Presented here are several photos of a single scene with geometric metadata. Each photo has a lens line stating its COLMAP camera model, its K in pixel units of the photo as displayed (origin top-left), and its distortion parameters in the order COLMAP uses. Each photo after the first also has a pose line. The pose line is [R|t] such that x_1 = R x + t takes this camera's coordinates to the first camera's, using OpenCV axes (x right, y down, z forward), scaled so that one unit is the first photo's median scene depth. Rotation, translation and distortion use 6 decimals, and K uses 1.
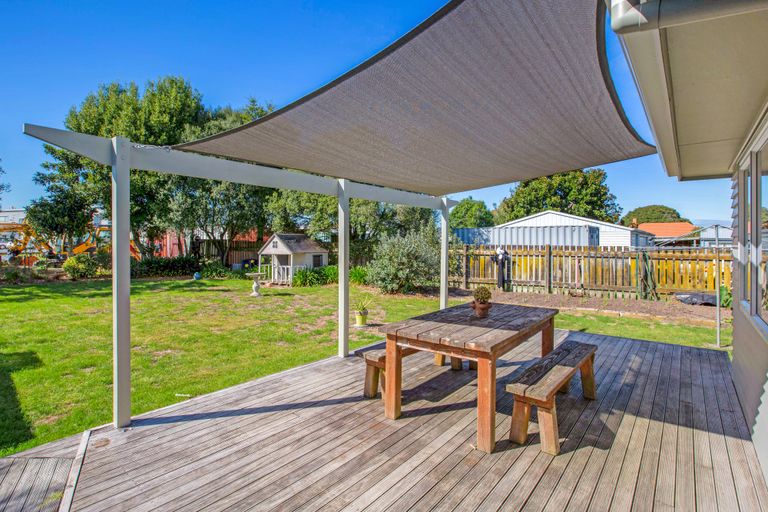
lens RADIAL K [[370.2, 0, 391.5], [0, 370.2, 233.0], [0, 0, 1]] dist [-0.016810, 0.002075]
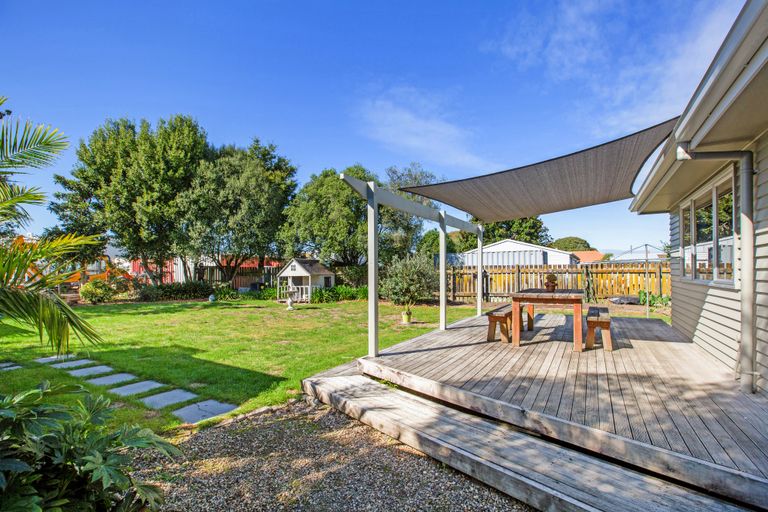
lens RADIAL K [[355.6, 0, 382.5], [0, 355.6, 261.8], [0, 0, 1]] dist [-0.021326, 0.003344]
pose [[0.987257, -0.009495, 0.158850, -0.208081], [0.011021, 0.999901, -0.008732, 0.024514], [-0.158751, 0.010372, 0.987264, -0.131845]]
